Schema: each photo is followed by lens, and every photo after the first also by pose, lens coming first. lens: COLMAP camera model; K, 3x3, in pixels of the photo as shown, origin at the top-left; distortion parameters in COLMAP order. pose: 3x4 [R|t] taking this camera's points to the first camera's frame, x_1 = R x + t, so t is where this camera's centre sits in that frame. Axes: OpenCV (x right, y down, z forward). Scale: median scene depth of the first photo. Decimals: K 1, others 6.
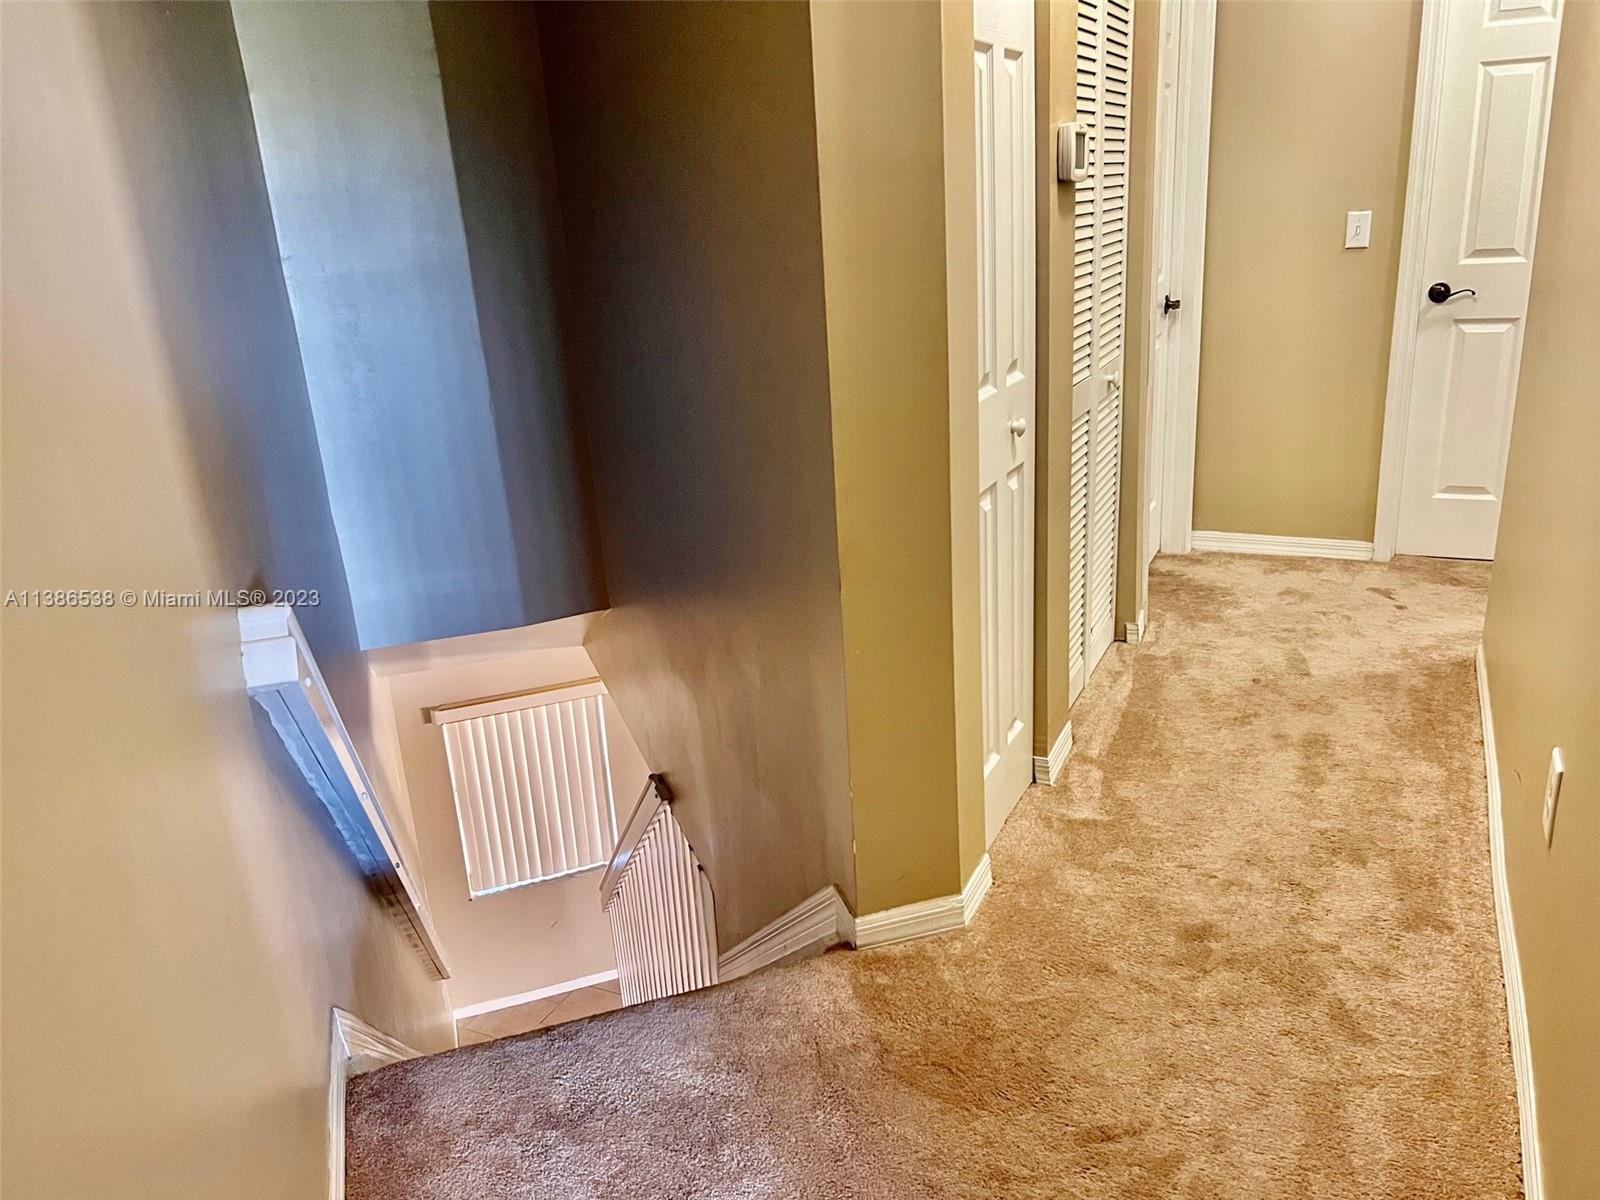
lens RADIAL K [[1204.9, 0, 798.6], [0, 1204.9, 600.8], [0, 0, 1]] dist [0.001403, -0.005144]
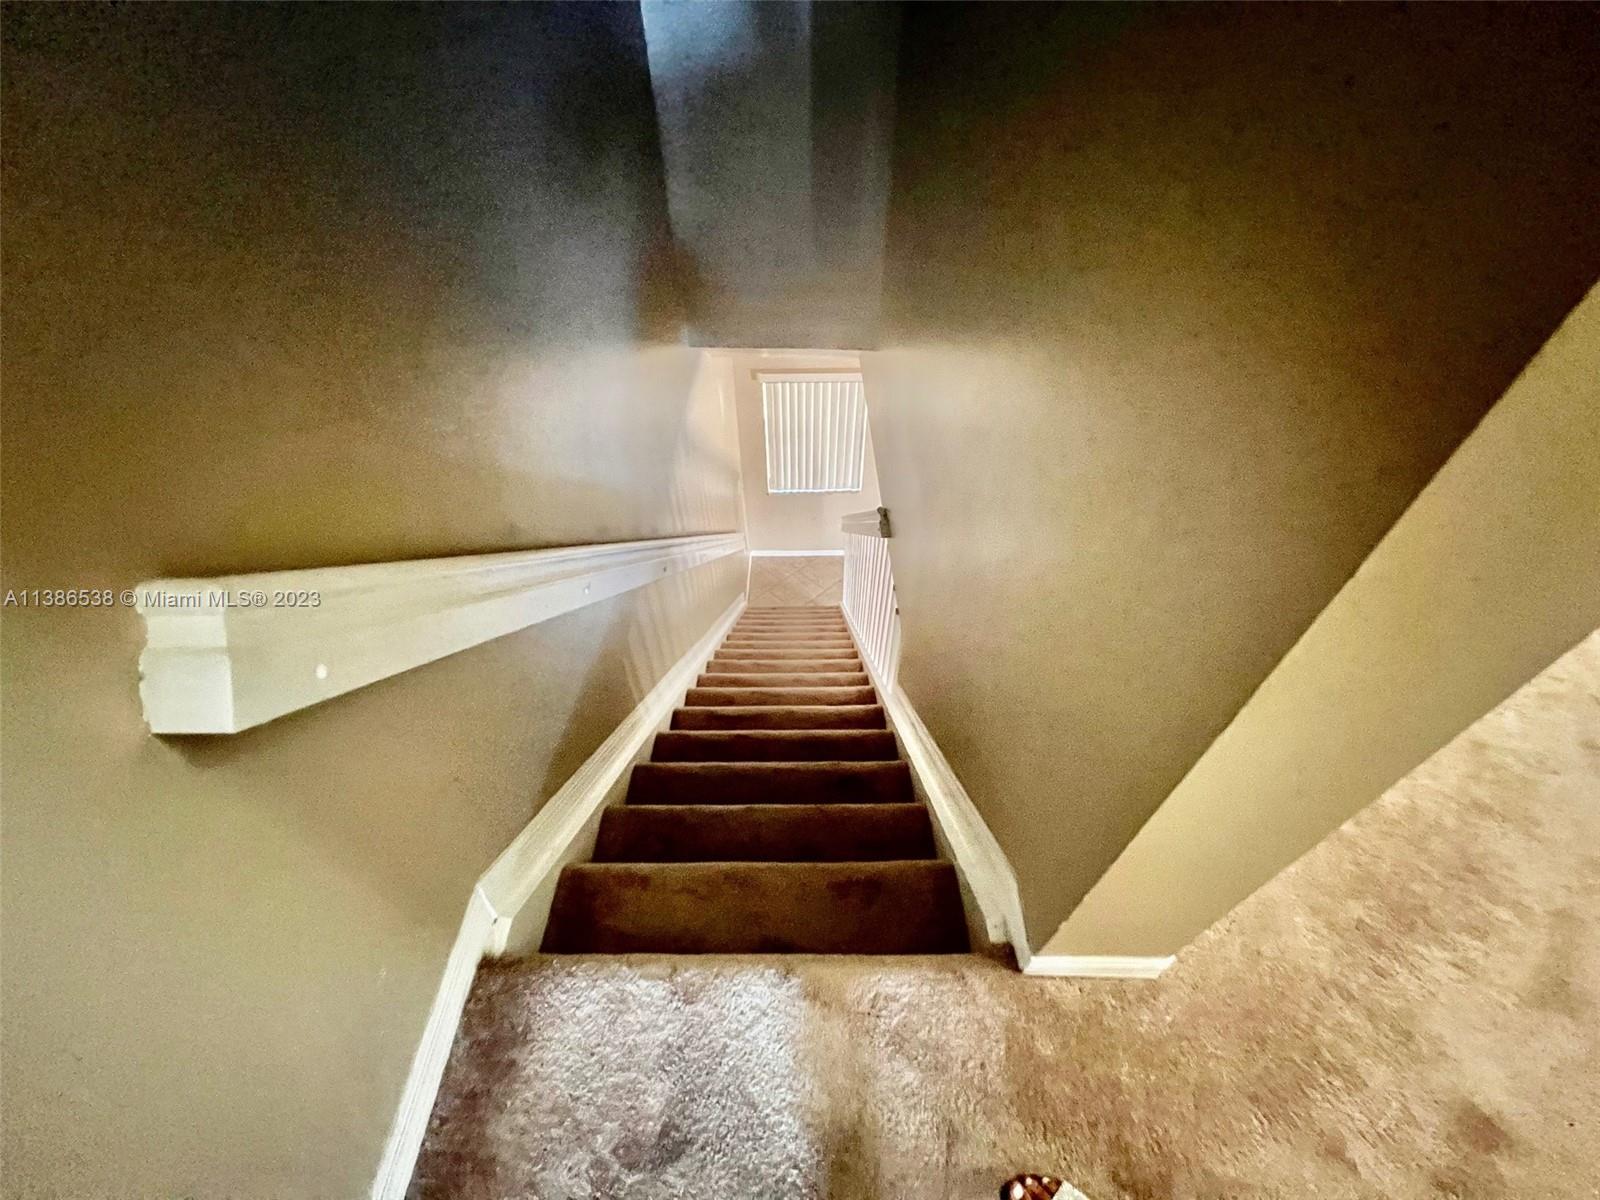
lens RADIAL K [[639.2, 0, 802.5], [0, 639.2, 594.9], [0, 0, 1]] dist [-0.002479, -0.000208]
pose [[0.946392, 0.260390, -0.191153, -0.050932], [-0.144720, 0.870846, 0.469769, -0.086196], [0.288788, -0.416922, 0.861845, 0.397055]]
